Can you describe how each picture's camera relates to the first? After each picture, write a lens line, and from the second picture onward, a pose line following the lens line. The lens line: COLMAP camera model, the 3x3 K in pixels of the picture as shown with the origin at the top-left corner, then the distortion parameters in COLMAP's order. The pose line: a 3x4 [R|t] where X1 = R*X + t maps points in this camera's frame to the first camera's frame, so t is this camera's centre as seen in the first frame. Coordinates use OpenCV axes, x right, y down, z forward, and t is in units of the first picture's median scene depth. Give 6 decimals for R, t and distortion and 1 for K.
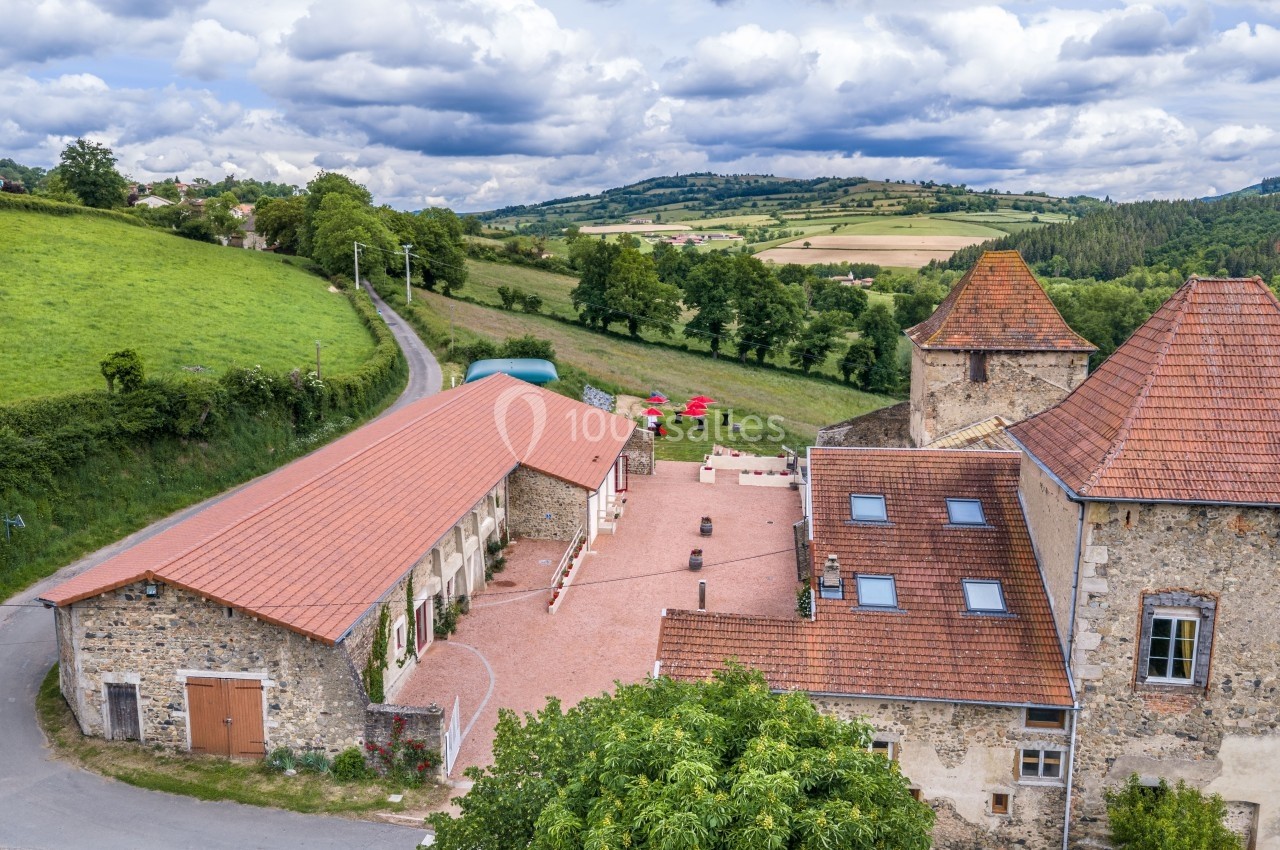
lens RADIAL K [[1059.4, 0, 640.0], [0, 1059.4, 425.0], [0, 0, 1]] dist [0.027994, -0.055525]
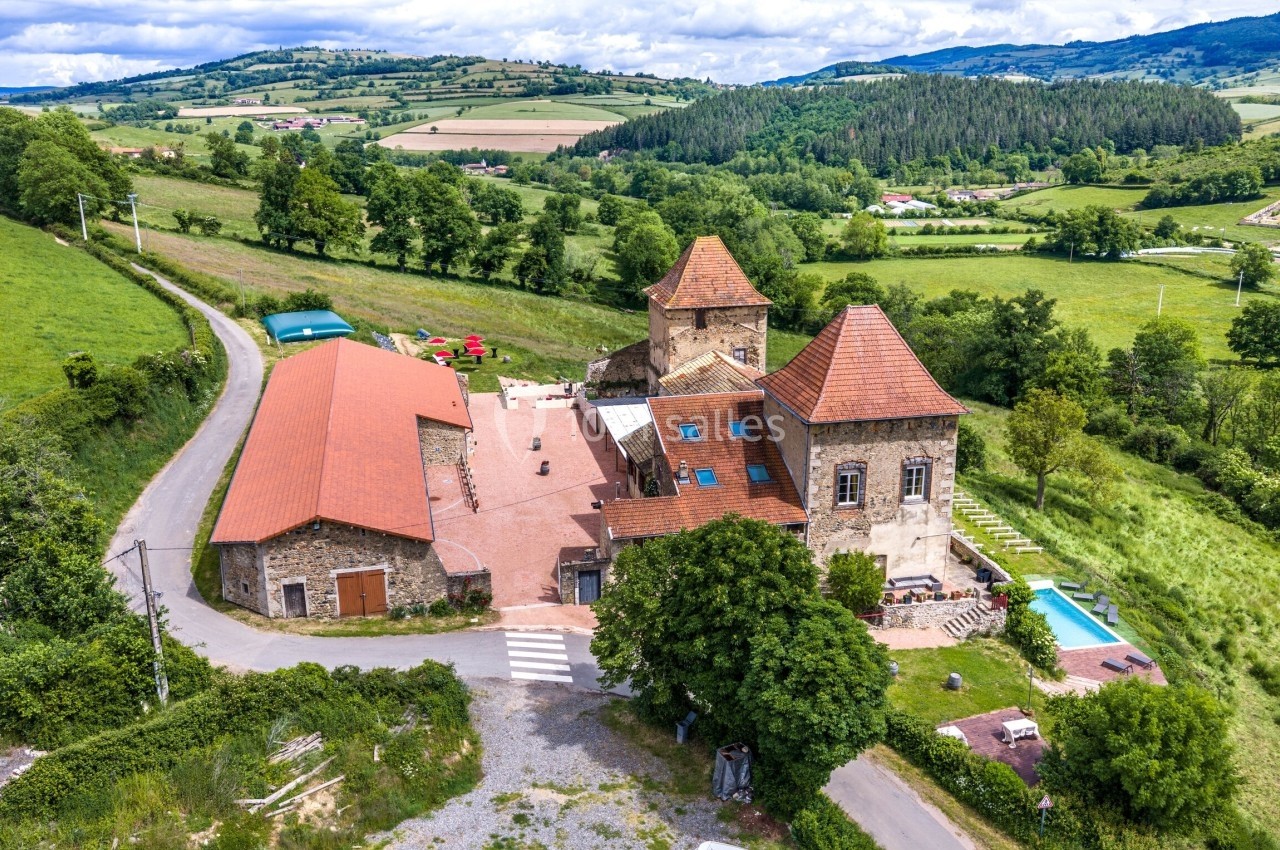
lens RADIAL K [[1059.4, 0, 640.0], [0, 1059.4, 425.0], [0, 0, 1]] dist [0.027994, -0.055525]
pose [[0.940351, -0.099656, 0.325283, -0.064855], [0.063489, 0.990743, 0.119991, -0.022374], [-0.334230, -0.092182, 0.937973, -0.095420]]
